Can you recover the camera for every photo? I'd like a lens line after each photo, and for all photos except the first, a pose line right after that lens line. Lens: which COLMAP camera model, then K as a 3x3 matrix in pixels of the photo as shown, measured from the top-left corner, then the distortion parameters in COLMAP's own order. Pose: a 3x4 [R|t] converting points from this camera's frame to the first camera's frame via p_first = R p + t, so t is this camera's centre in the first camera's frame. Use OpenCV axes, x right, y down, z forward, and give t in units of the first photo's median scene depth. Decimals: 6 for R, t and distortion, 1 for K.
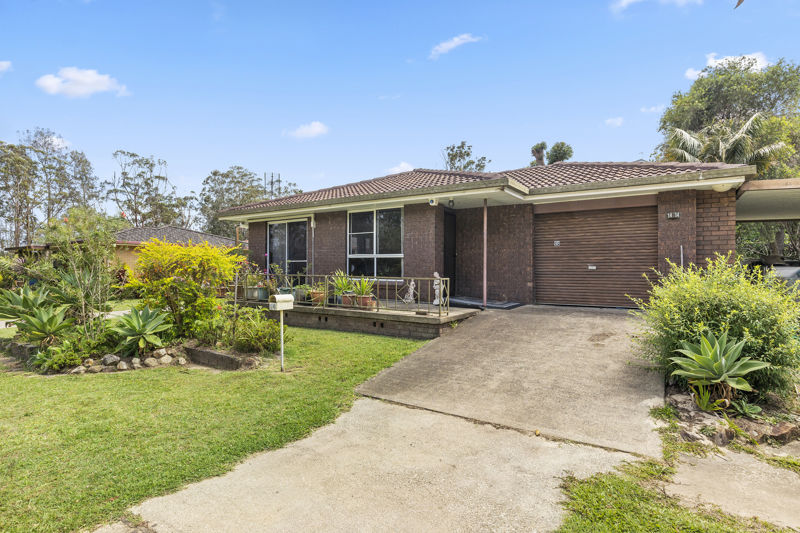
lens RADIAL K [[413.5, 0, 400.1], [0, 413.5, 270.5], [0, 0, 1]] dist [-0.002808, -0.000844]
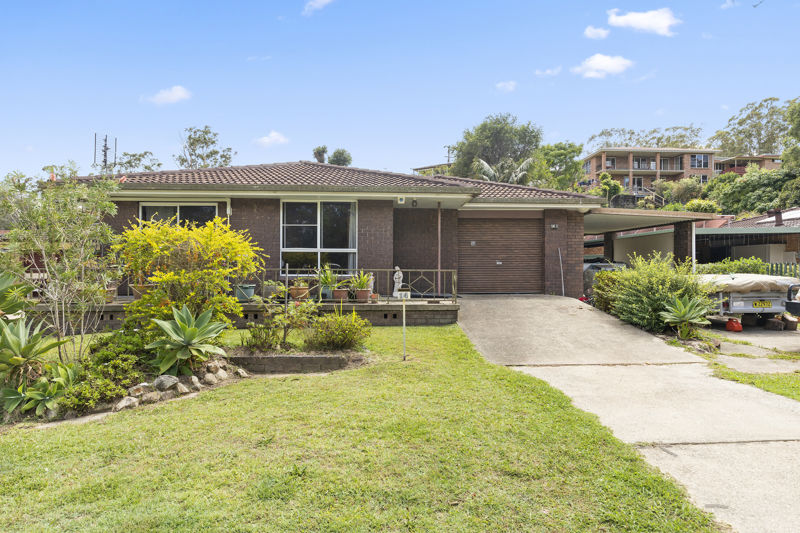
lens RADIAL K [[434.3, 0, 399.9], [0, 434.3, 262.9], [0, 0, 1]] dist [0.002880, 0.000537]
pose [[0.798751, 0.008175, 0.601607, -0.512339], [0.006129, 0.999745, -0.021723, 0.017425], [-0.601631, 0.021039, 0.798497, 0.092660]]
